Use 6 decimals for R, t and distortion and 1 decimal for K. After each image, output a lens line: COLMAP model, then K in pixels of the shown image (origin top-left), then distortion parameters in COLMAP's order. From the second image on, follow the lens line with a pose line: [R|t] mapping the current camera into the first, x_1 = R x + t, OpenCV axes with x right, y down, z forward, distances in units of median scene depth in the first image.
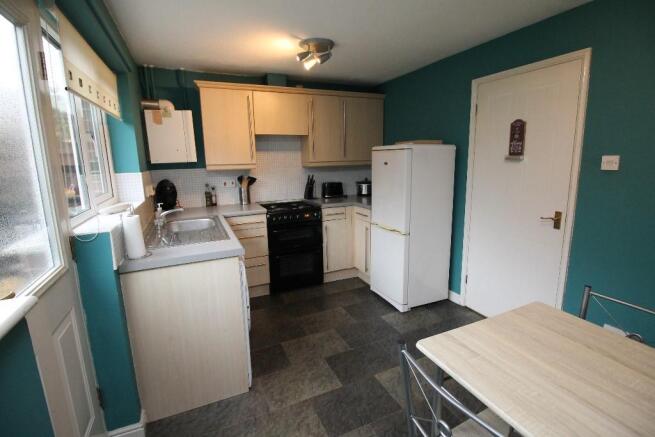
lens RADIAL K [[305.7, 0, 326.6], [0, 305.7, 210.3], [0, 0, 1]] dist [-0.000059, -0.011552]
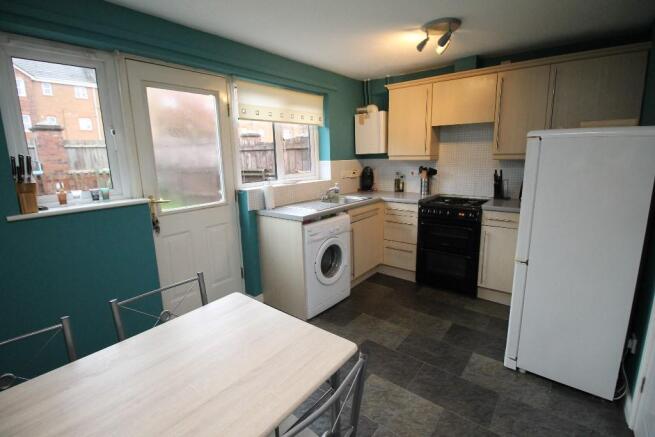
lens RADIAL K [[305.7, 0, 326.6], [0, 305.7, 210.3], [0, 0, 1]] dist [-0.000059, -0.011552]
pose [[0.456181, 0.171723, -0.873161, 0.567723], [-0.137018, 0.983058, 0.121751, -0.052578], [0.879275, 0.064098, 0.471981, 0.244815]]
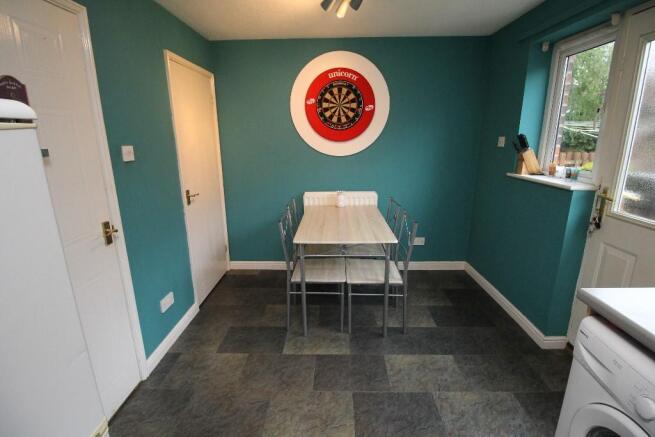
lens RADIAL K [[305.7, 0, 326.6], [0, 305.7, 210.3], [0, 0, 1]] dist [-0.000059, -0.011552]
pose [[-0.897788, -0.077950, 0.433474, -0.038570], [0.100634, 0.921870, 0.374205, -0.170755], [-0.428776, 0.379579, -0.819799, 0.937623]]
